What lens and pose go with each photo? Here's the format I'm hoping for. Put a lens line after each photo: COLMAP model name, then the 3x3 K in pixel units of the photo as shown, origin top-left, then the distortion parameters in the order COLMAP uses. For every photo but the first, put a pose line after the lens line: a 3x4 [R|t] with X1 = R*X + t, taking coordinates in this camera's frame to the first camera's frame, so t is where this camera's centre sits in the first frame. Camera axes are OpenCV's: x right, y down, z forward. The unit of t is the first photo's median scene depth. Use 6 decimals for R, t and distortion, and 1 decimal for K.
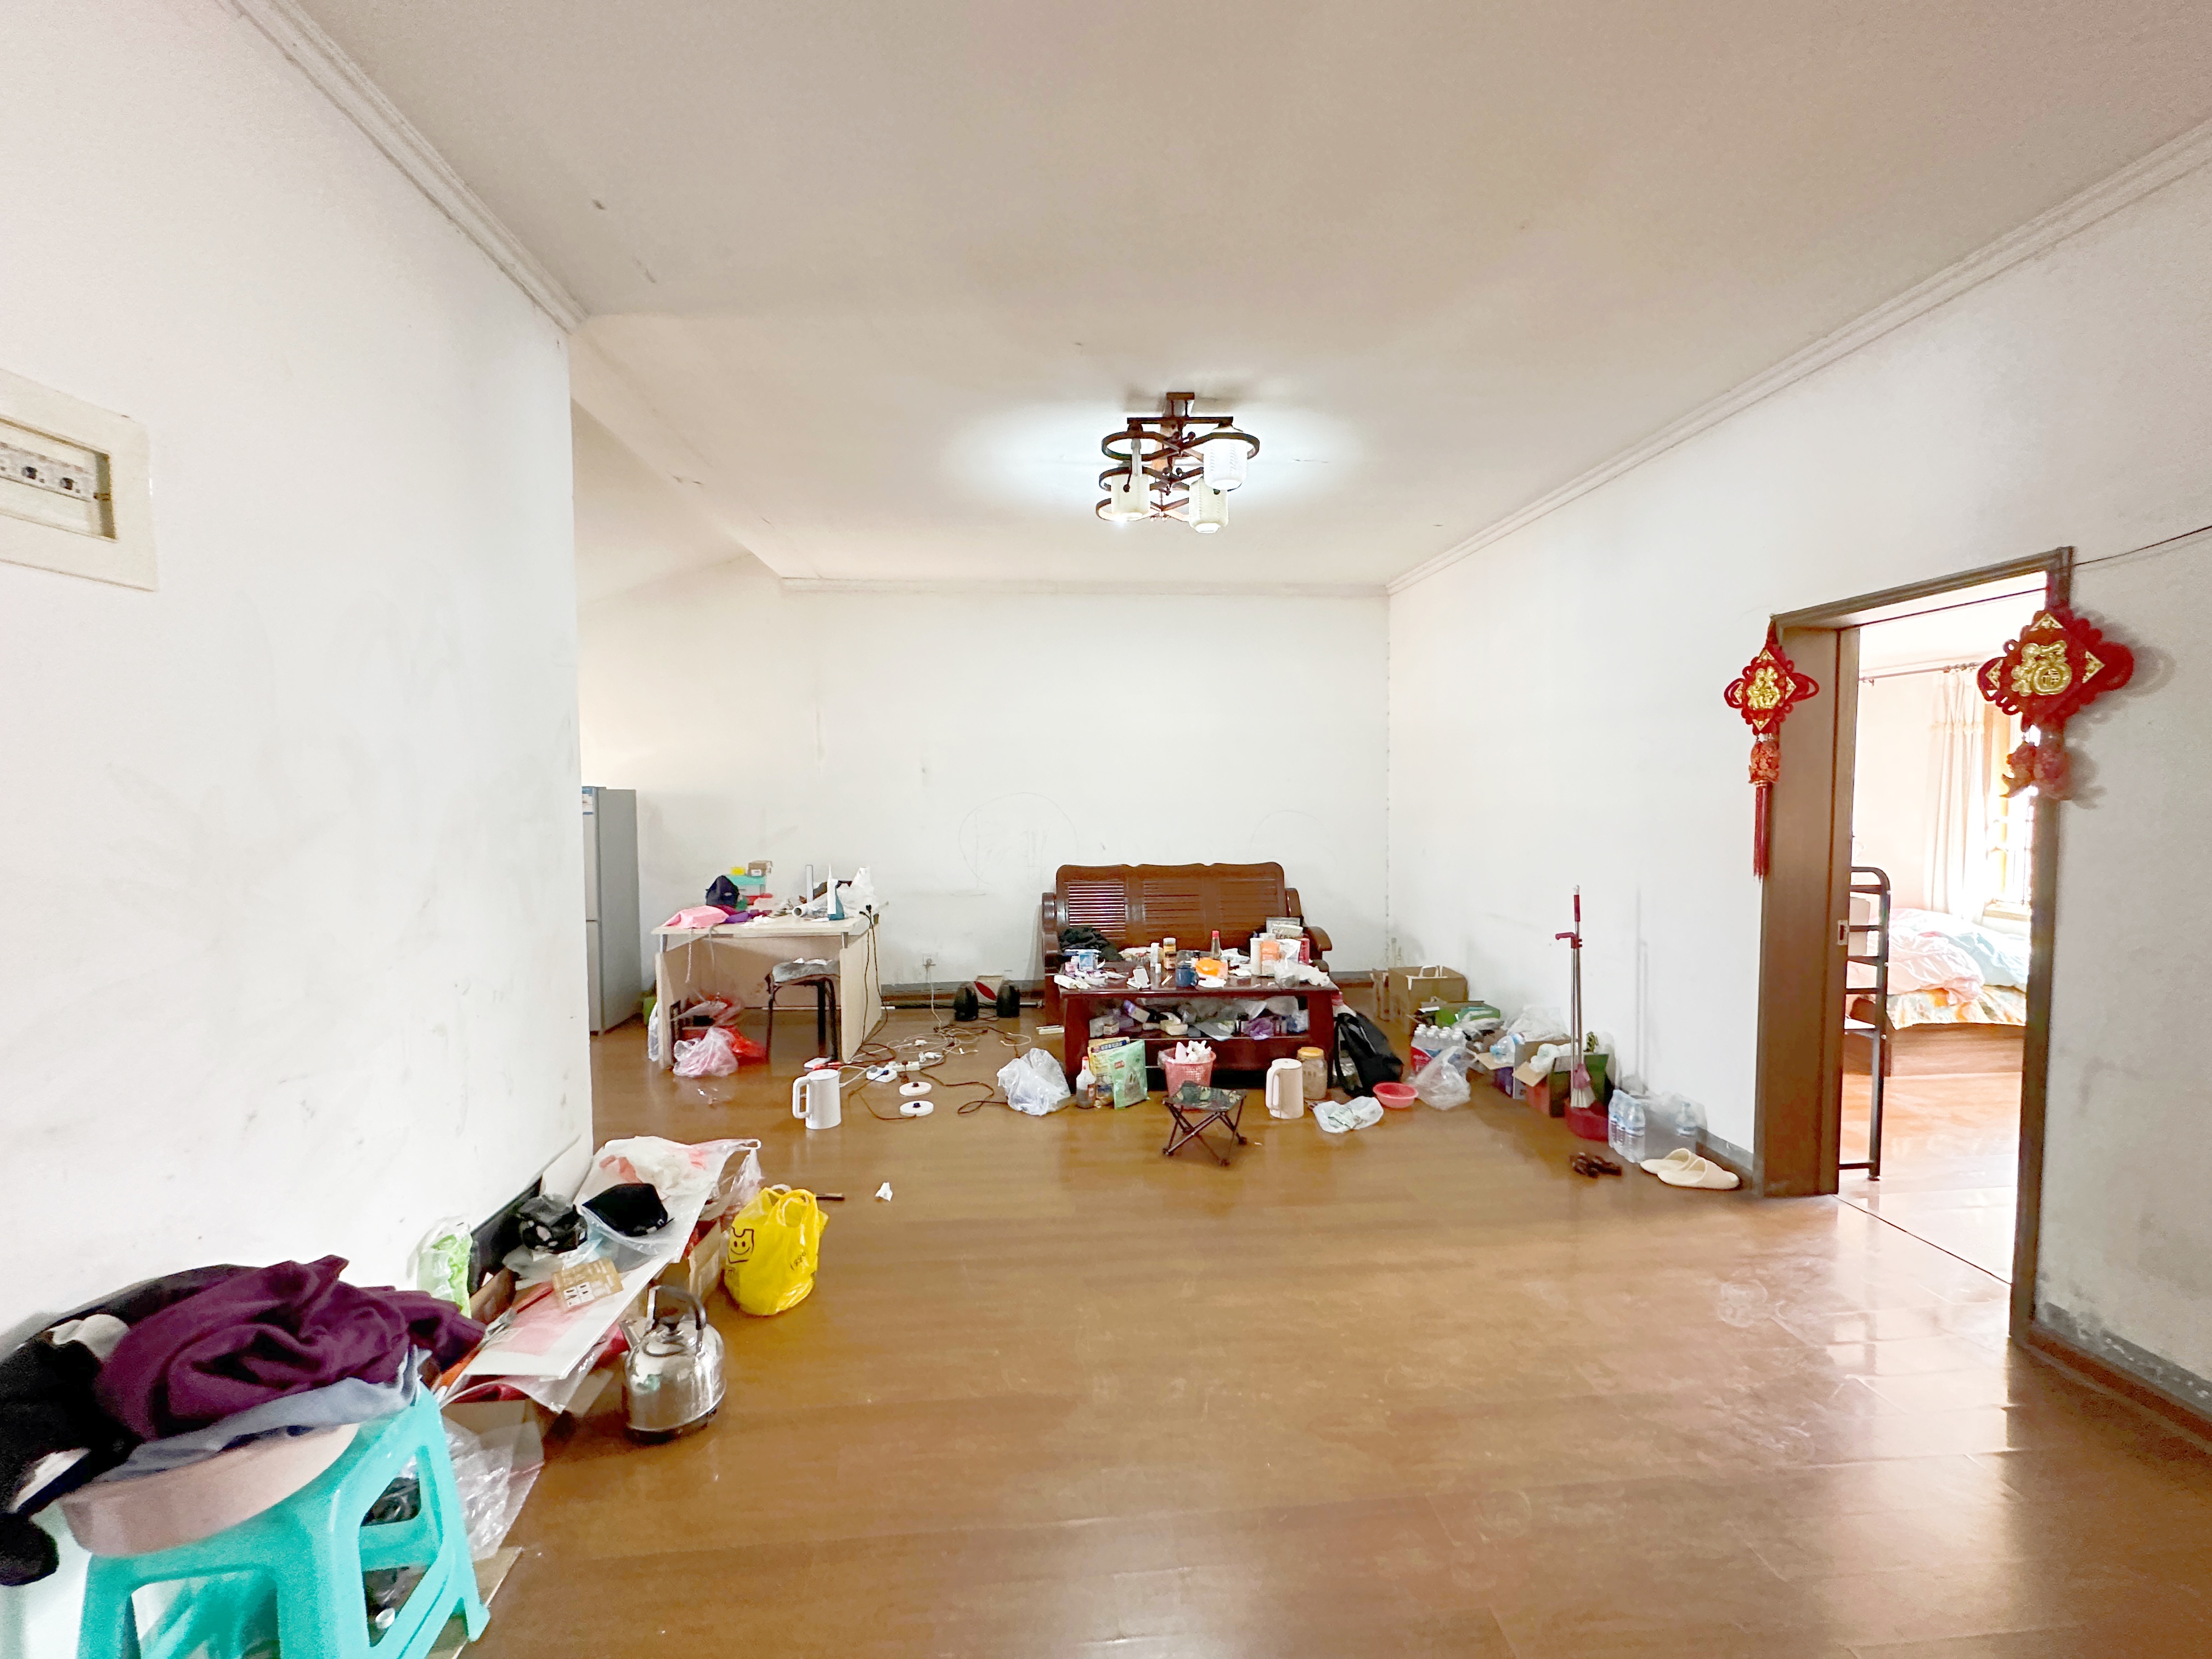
lens RADIAL K [[877.2, 0, 1106.0], [0, 877.2, 829.5], [0, 0, 1]] dist [-0.001541, -0.000071]
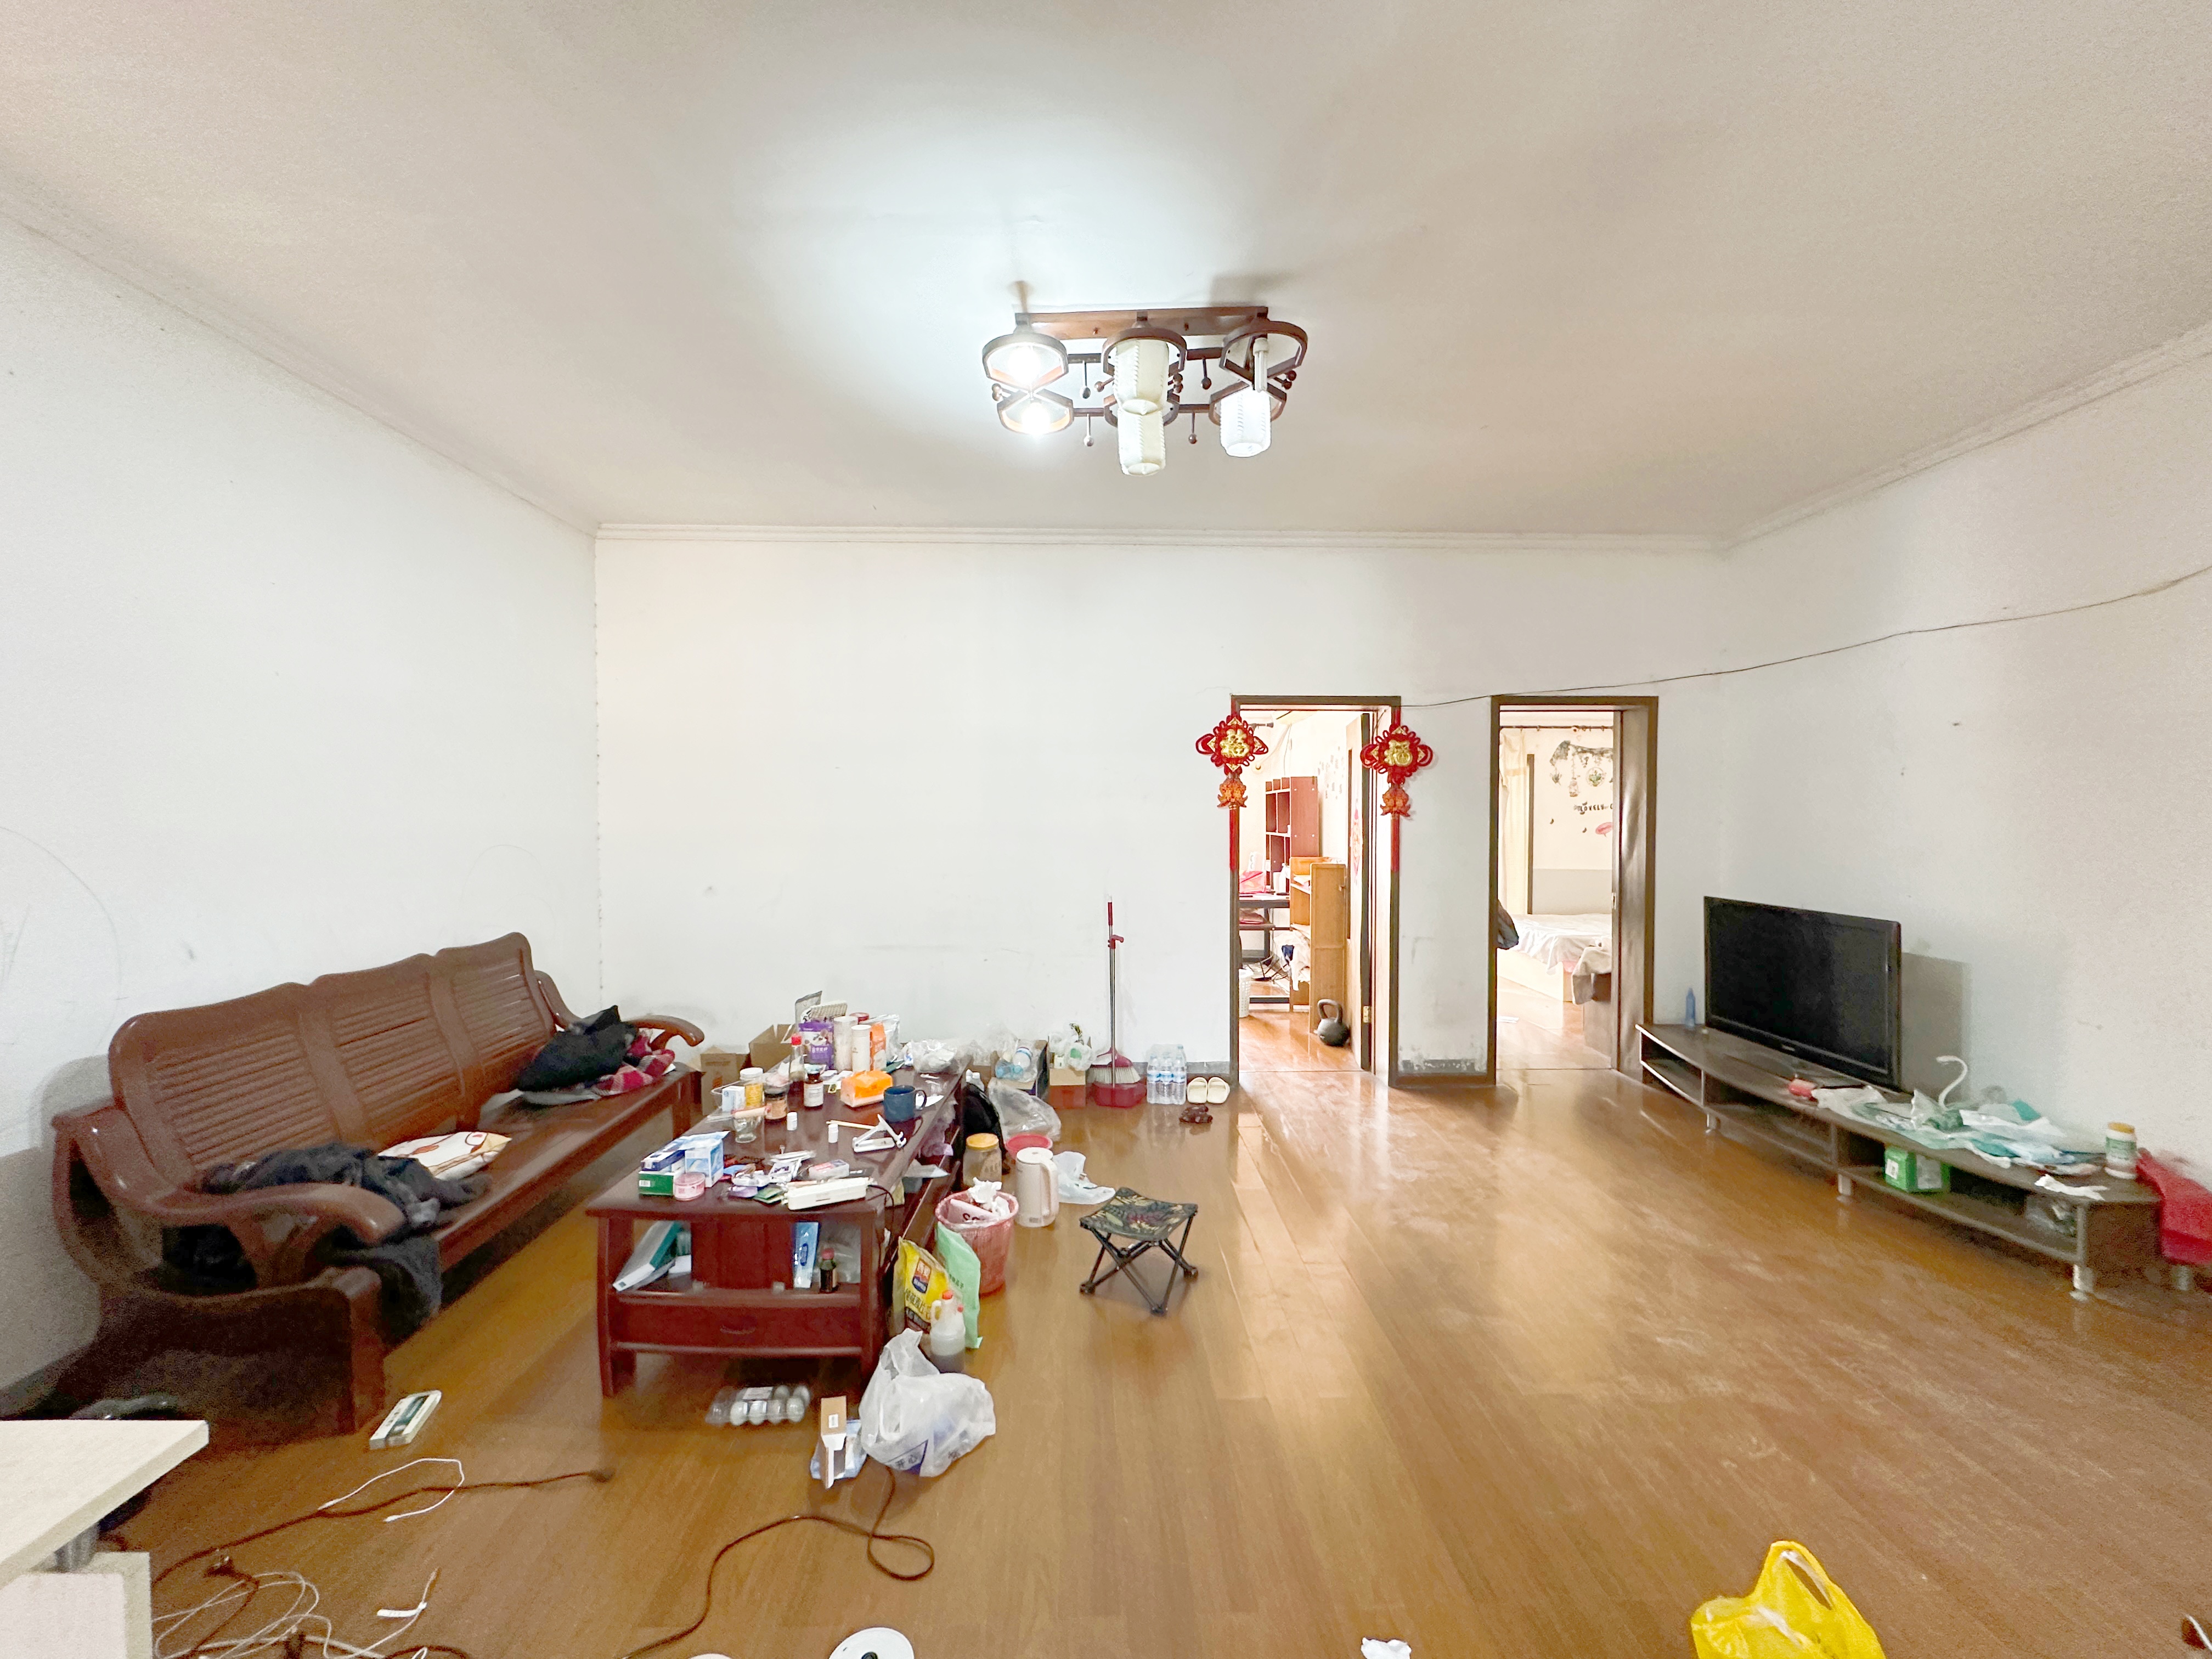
lens RADIAL K [[877.2, 0, 1106.0], [0, 877.2, 829.5], [0, 0, 1]] dist [-0.001541, -0.000071]
pose [[0.059896, -0.017778, 0.998046, -0.755173], [0.043799, 0.998925, 0.015165, -0.047921], [-0.997243, 0.042805, 0.060610, 1.148549]]
